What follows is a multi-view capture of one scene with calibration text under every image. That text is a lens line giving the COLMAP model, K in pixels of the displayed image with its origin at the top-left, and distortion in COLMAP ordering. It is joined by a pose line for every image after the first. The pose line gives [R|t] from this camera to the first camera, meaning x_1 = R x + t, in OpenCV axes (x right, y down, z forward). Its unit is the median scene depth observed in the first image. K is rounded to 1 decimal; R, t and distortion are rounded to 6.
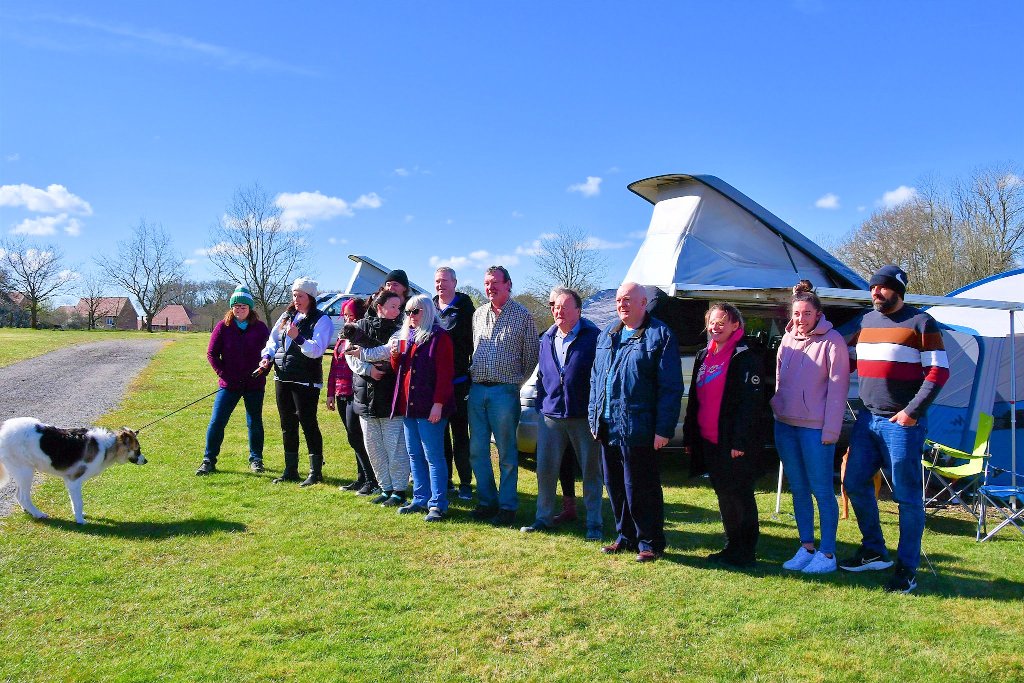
lens RADIAL K [[995.9, 0, 510.3], [0, 995.9, 343.9], [0, 0, 1]] dist [-0.034857, 0.000000]
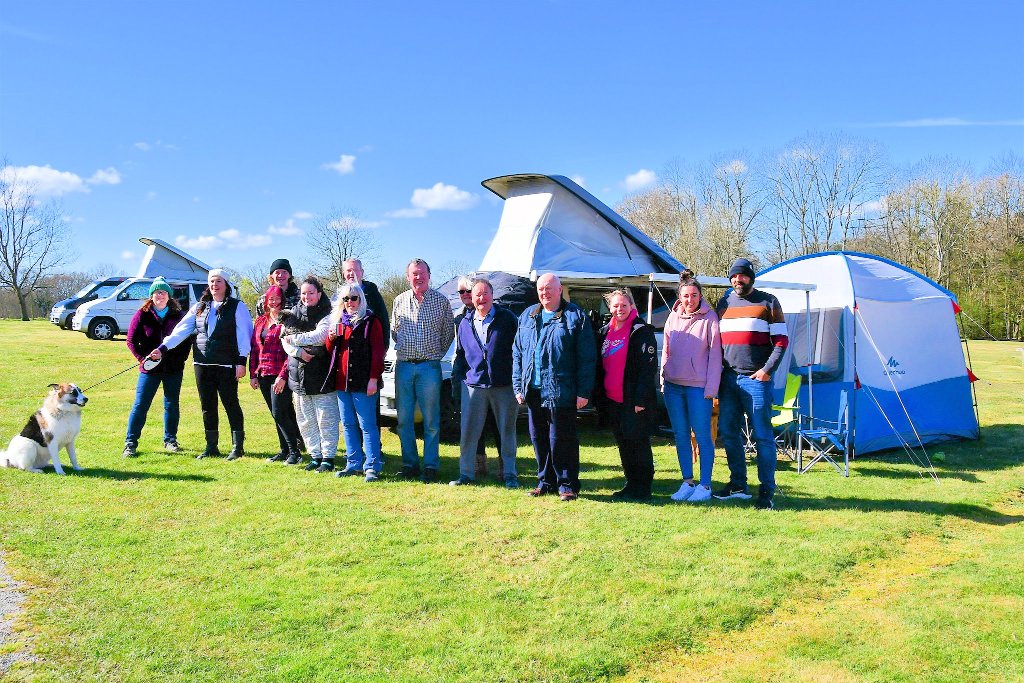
lens RADIAL K [[995.9, 0, 517.9], [0, 995.9, 338.5], [0, 0, 1]] dist [-0.034857, 0.000000]
pose [[0.968775, -0.023429, 0.246832, -0.188557], [0.019644, 0.999649, 0.017786, -0.003861], [-0.247162, -0.012382, 0.968895, -0.147550]]
